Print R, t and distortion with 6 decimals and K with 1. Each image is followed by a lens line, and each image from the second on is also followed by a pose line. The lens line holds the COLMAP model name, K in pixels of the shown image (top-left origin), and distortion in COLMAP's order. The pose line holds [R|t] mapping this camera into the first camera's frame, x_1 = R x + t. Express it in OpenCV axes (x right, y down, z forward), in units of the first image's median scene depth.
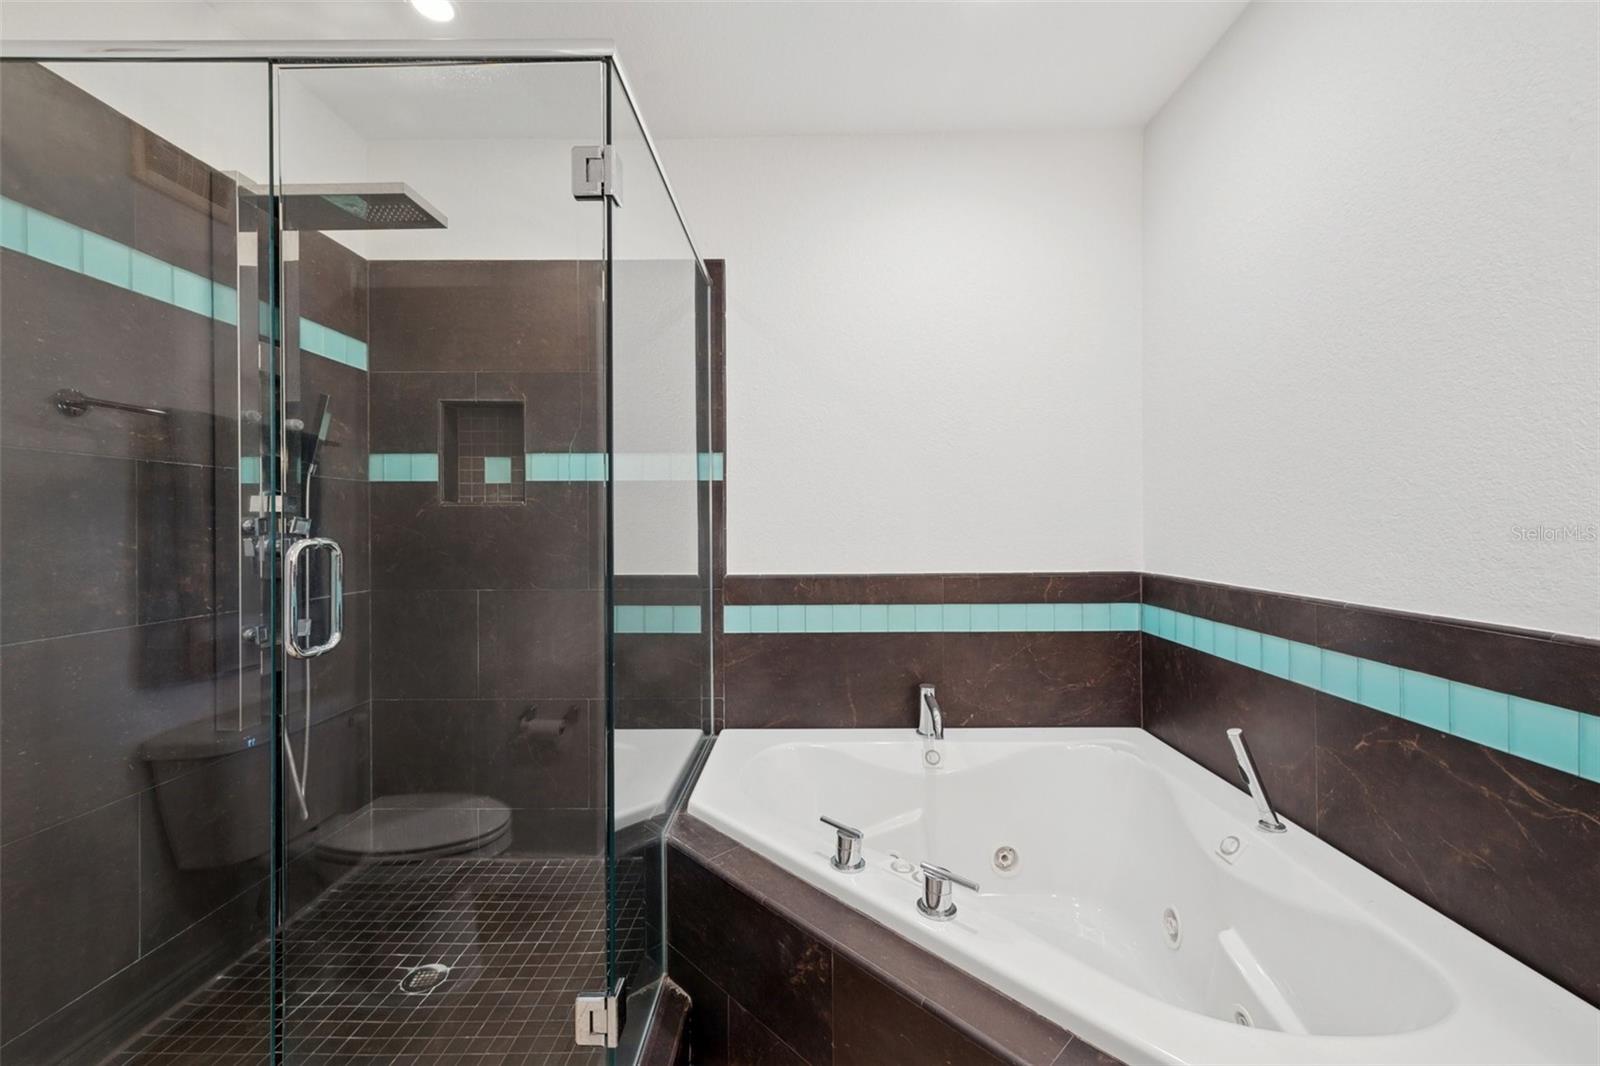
lens RADIAL K [[645.0, 0, 801.7], [0, 645.0, 525.1], [0, 0, 1]] dist [0.023676, -0.002934]
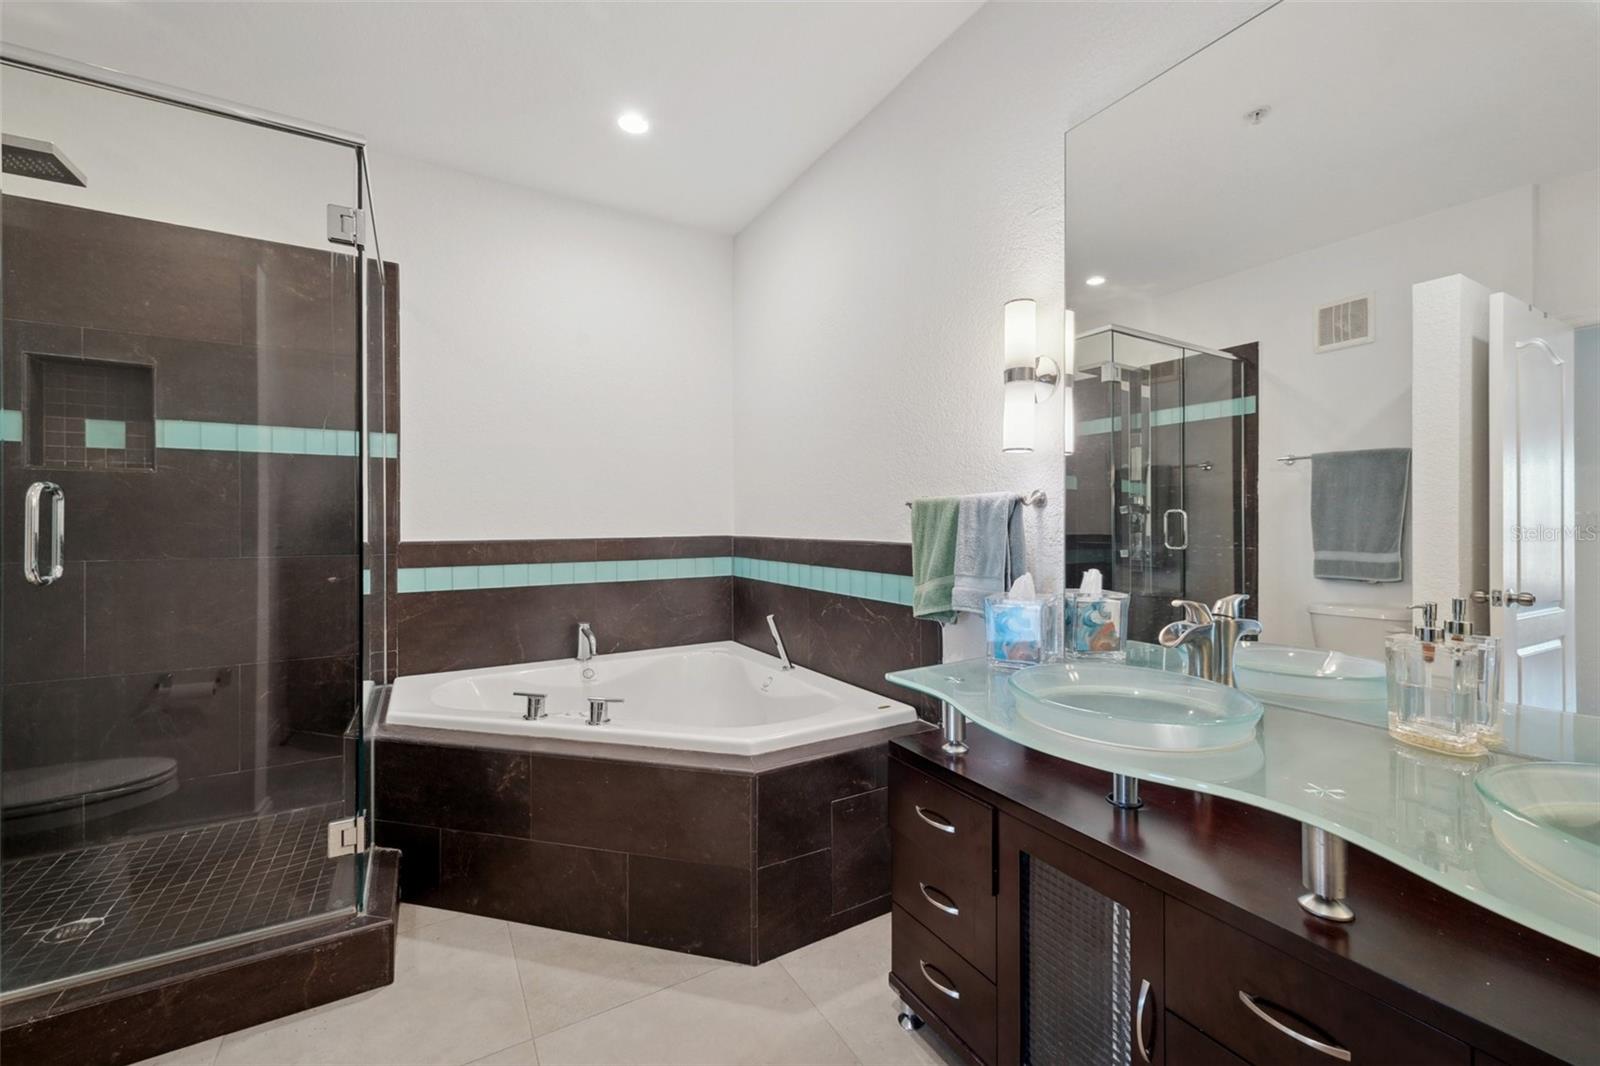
lens RADIAL K [[645.0, 0, 793.1], [0, 645.0, 525.6], [0, 0, 1]] dist [0.023676, -0.002934]
pose [[0.863456, -0.001284, 0.504423, -0.209363], [0.000682, 0.999999, 0.001378, 0.103508], [-0.504424, -0.000846, 0.863456, -0.718546]]
